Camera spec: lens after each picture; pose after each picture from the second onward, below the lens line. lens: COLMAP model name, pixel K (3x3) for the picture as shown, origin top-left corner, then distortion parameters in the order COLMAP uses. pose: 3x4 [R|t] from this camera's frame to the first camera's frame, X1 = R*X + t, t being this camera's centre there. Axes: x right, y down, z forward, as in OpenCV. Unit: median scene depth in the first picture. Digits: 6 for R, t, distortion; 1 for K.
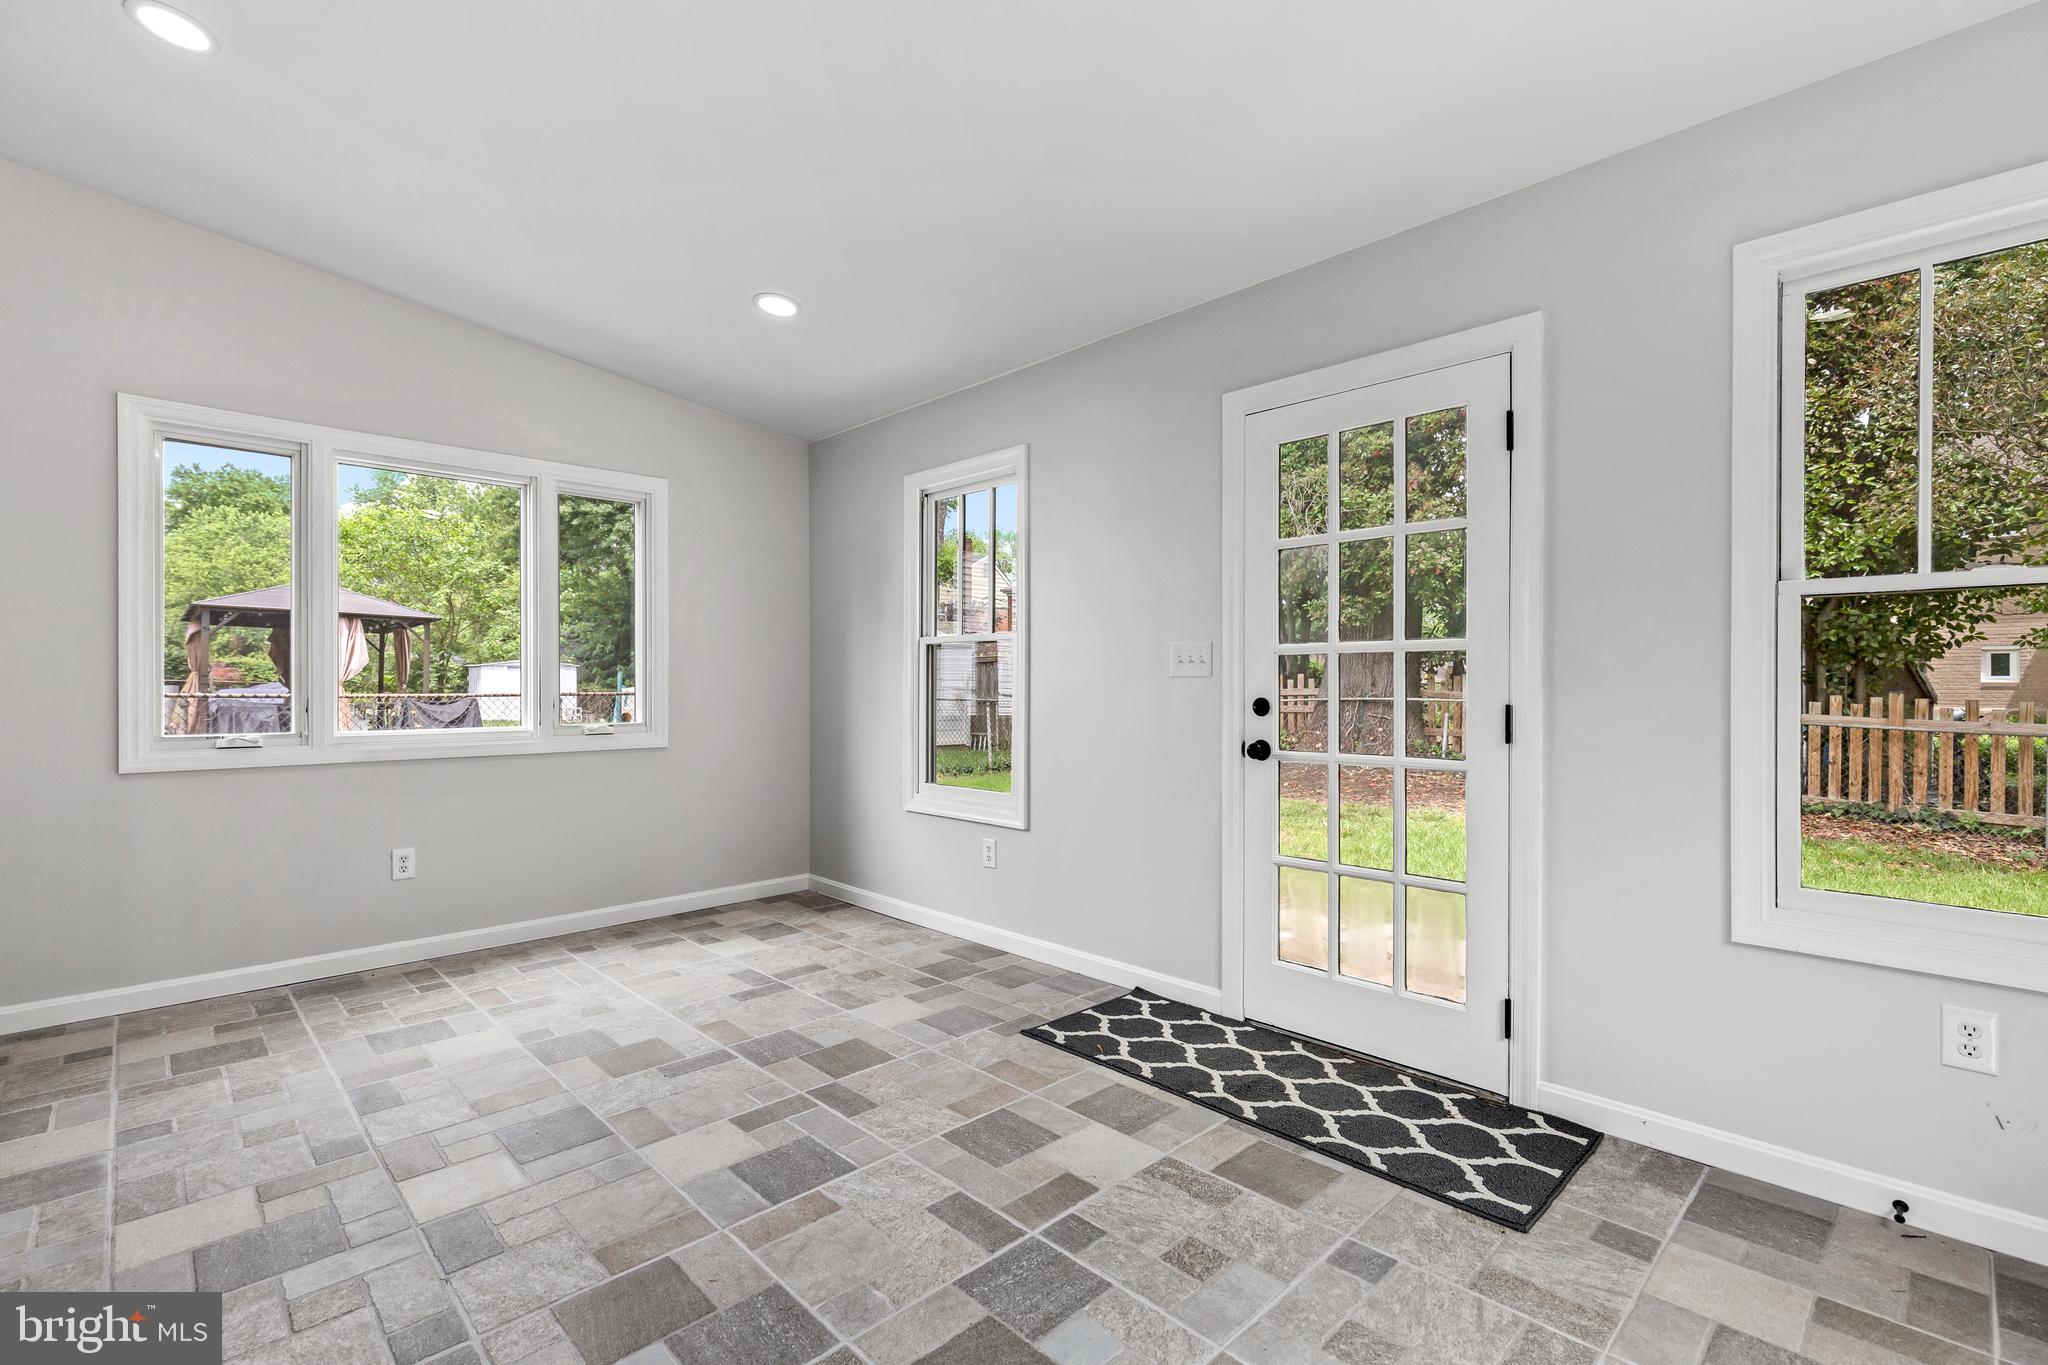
lens RADIAL K [[921.2, 0, 1015.1], [0, 921.2, 687.4], [0, 0, 1]] dist [0.008263, -0.001490]
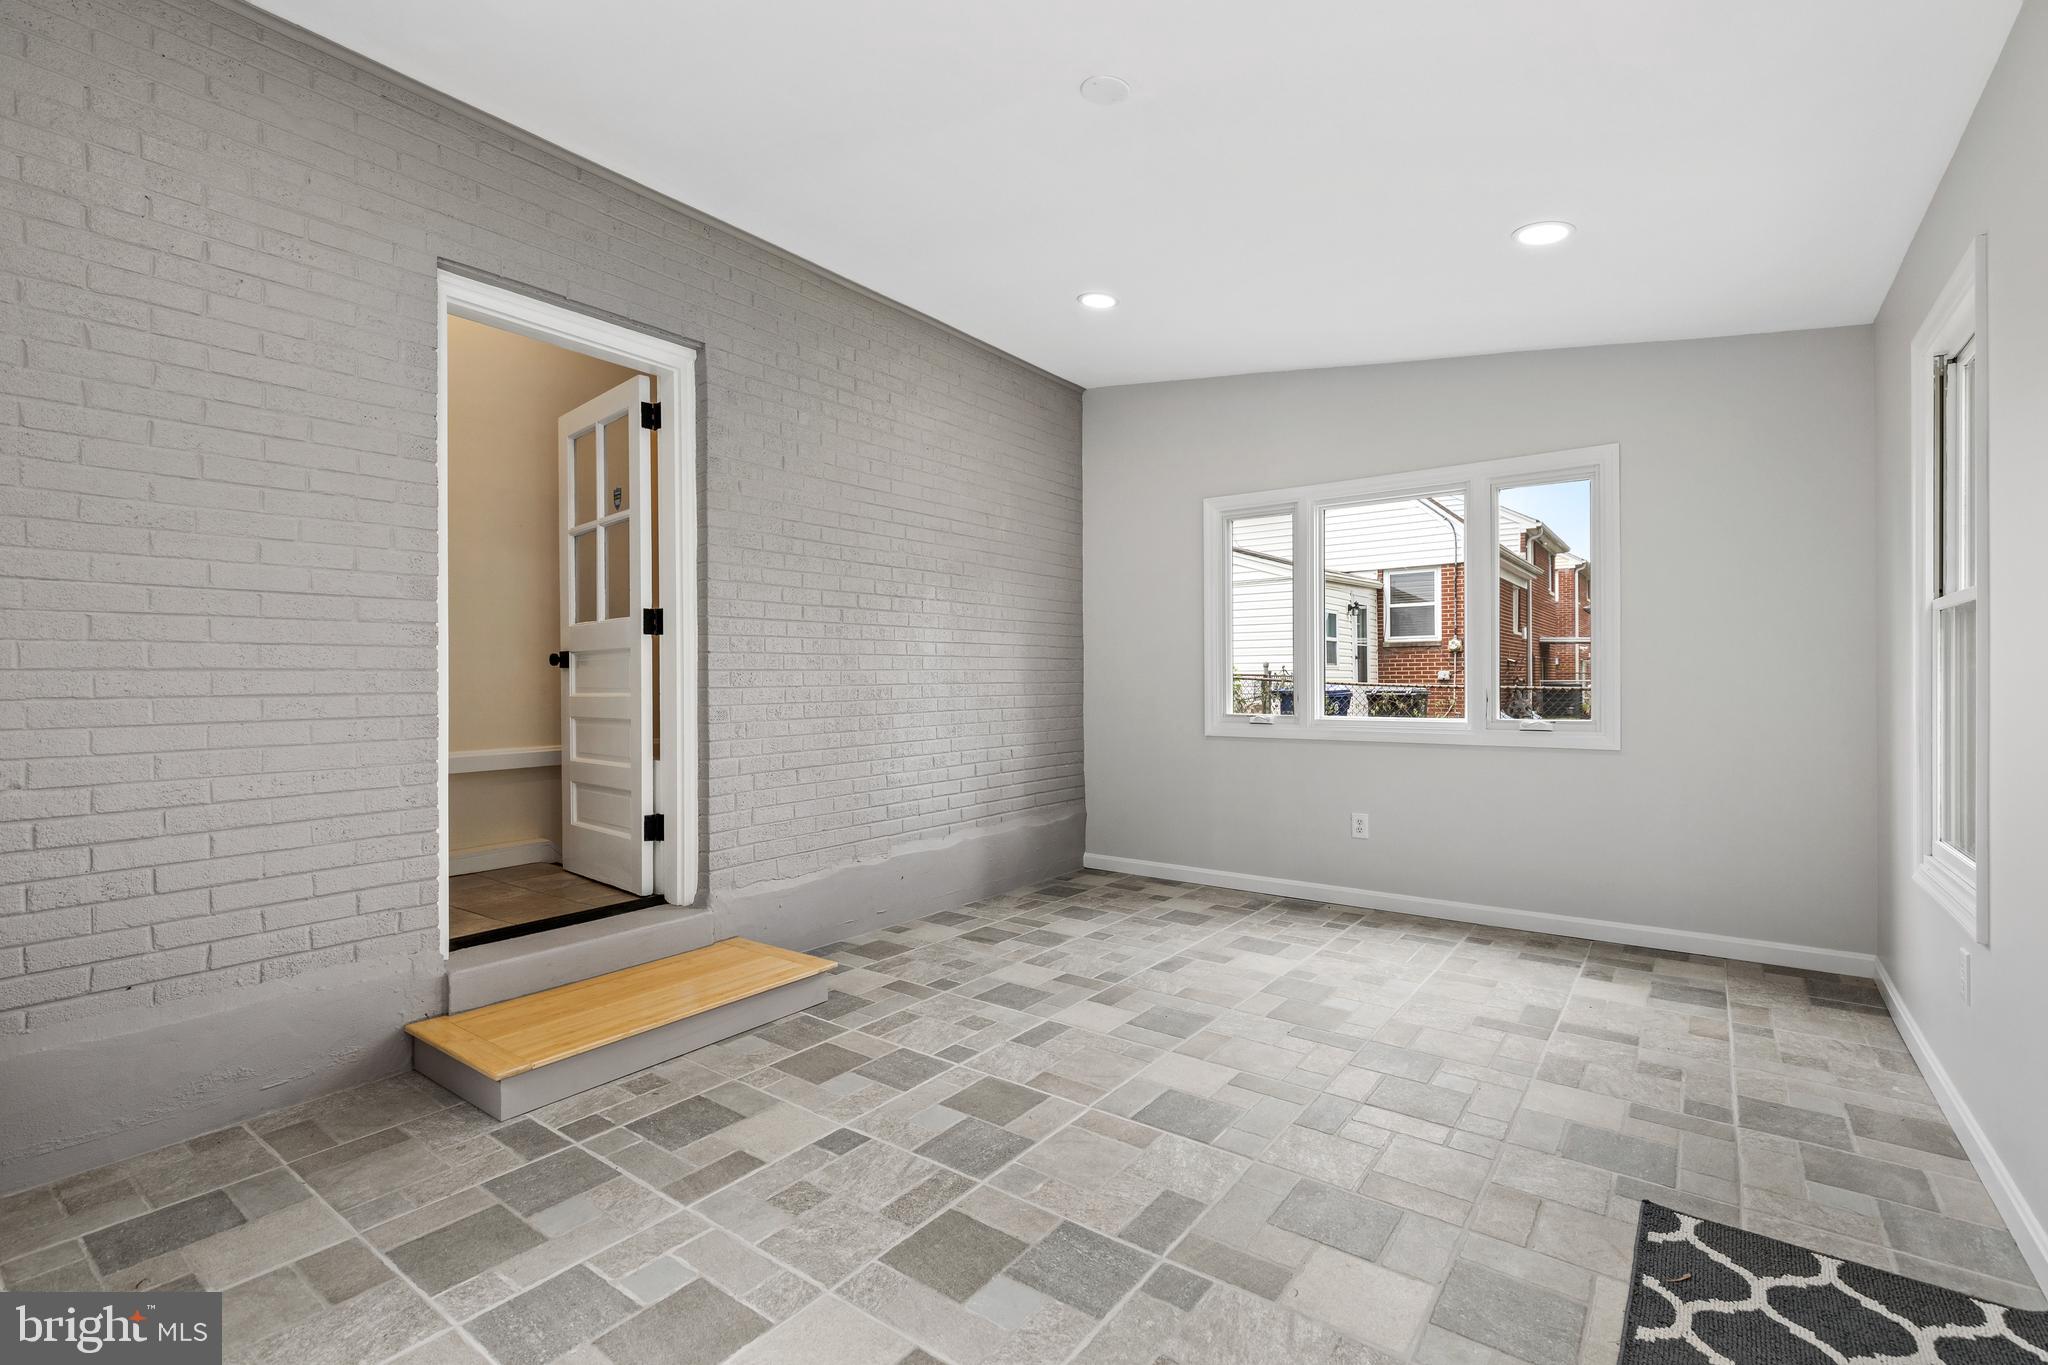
lens RADIAL K [[921.2, 0, 1014.1], [0, 921.2, 681.0], [0, 0, 1]] dist [0.008263, -0.001490]
pose [[0.153933, -0.000555, -0.988081, 0.554394], [0.001156, 0.999999, -0.000382, -0.001640], [0.988081, -0.001084, 0.153934, 0.417407]]
